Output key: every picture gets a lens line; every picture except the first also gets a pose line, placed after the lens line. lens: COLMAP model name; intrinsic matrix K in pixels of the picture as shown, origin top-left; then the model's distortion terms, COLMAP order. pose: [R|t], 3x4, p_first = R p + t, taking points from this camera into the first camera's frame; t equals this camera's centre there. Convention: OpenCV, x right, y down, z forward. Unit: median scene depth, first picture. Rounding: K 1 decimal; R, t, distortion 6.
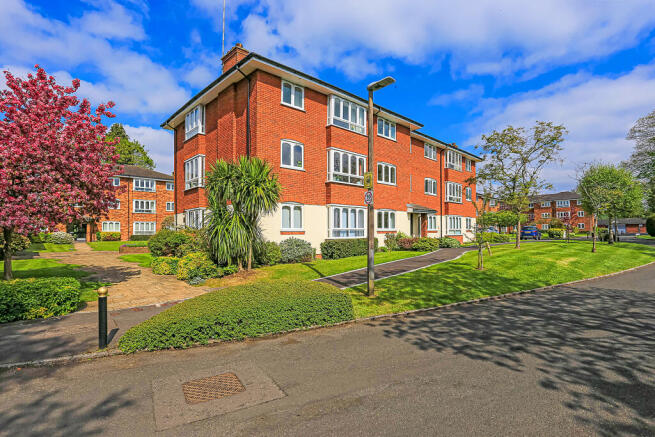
lens RADIAL K [[324.0, 0, 327.5], [0, 324.0, 218.5], [0, 0, 1]] dist [-0.026899, 0.000494]
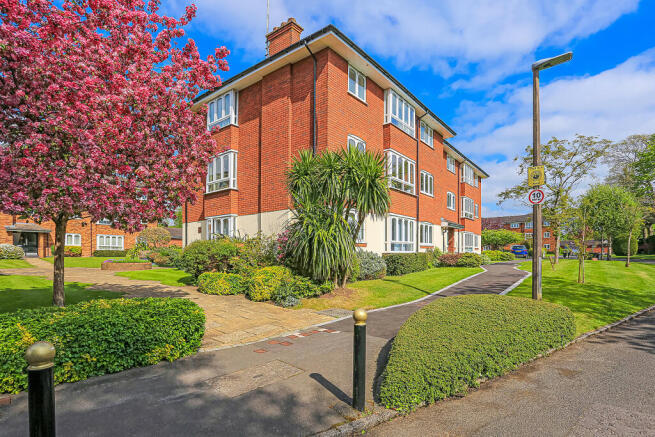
lens RADIAL K [[338.1, 0, 325.8], [0, 338.1, 247.5], [0, 0, 1]] dist [-0.052700, 0.000244]
pose [[0.989967, 0.010042, 0.140943, -0.278311], [-0.014257, 0.999480, 0.028932, 0.023246], [-0.140579, -0.030651, 0.989595, 0.110772]]
